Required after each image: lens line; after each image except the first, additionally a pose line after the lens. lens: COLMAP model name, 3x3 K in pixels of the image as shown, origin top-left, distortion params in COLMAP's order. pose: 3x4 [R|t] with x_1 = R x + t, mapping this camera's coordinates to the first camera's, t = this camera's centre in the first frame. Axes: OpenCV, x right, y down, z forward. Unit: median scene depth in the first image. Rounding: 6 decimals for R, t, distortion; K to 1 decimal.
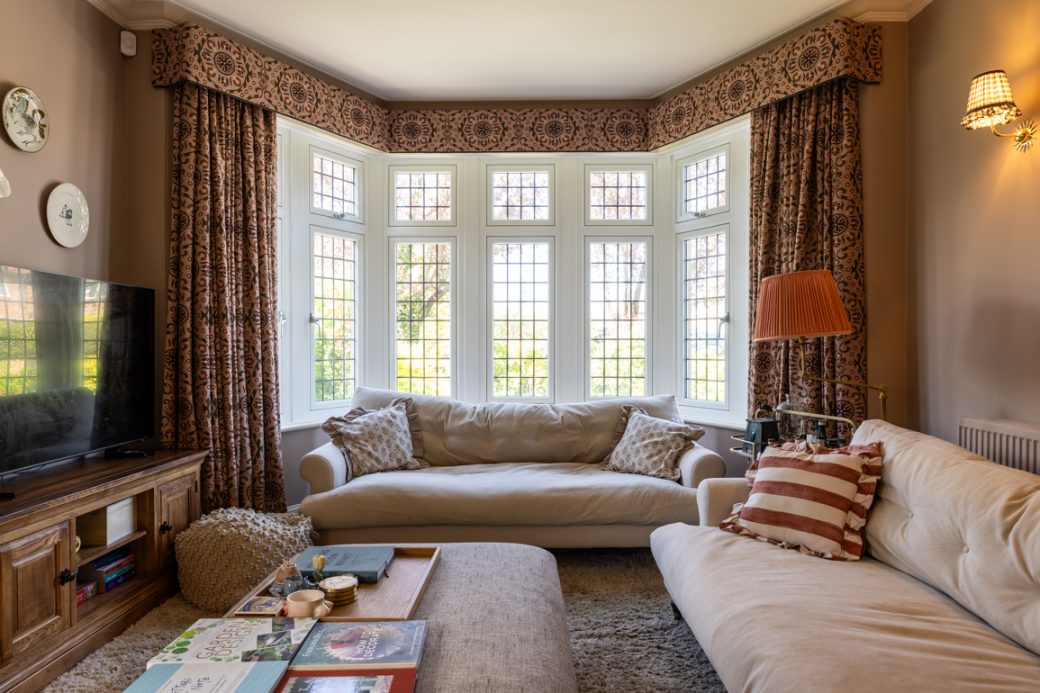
lens RADIAL K [[651.5, 0, 523.4], [0, 651.5, 348.5], [0, 0, 1]] dist [-0.000138, -0.005626]
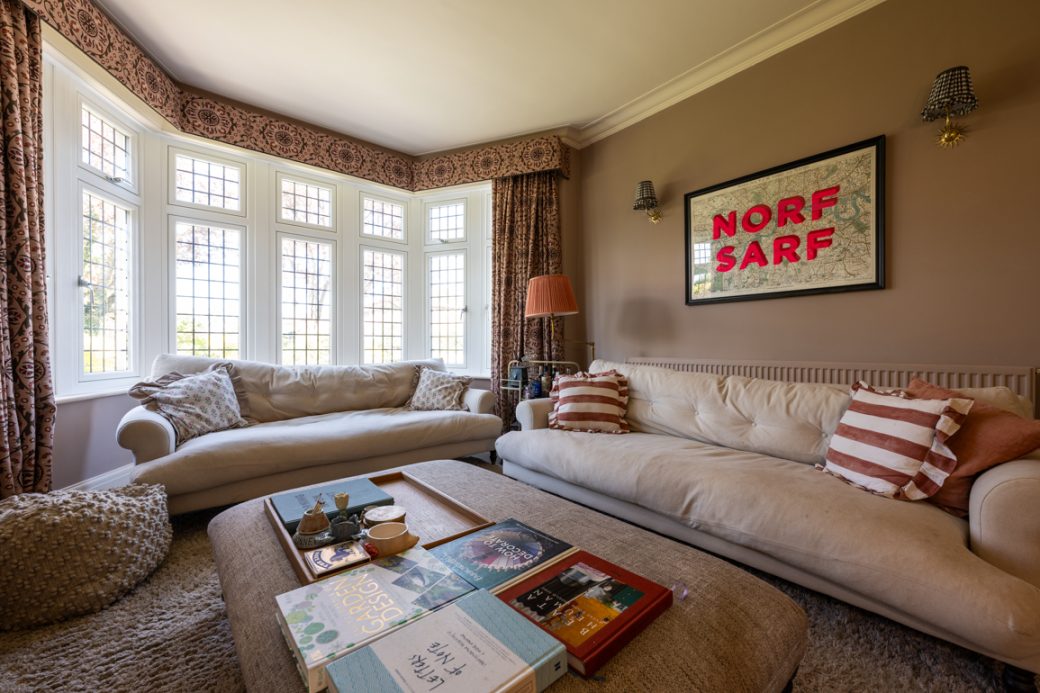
lens RADIAL K [[404.7, 0, 518.1], [0, 404.7, 347.3], [0, 0, 1]] dist [-0.001912, -0.000135]
pose [[0.771946, 0.001921, 0.635685, -0.247155], [-0.000032, 0.999996, -0.002983, 0.056681], [-0.635688, 0.002283, 0.771943, 0.200357]]
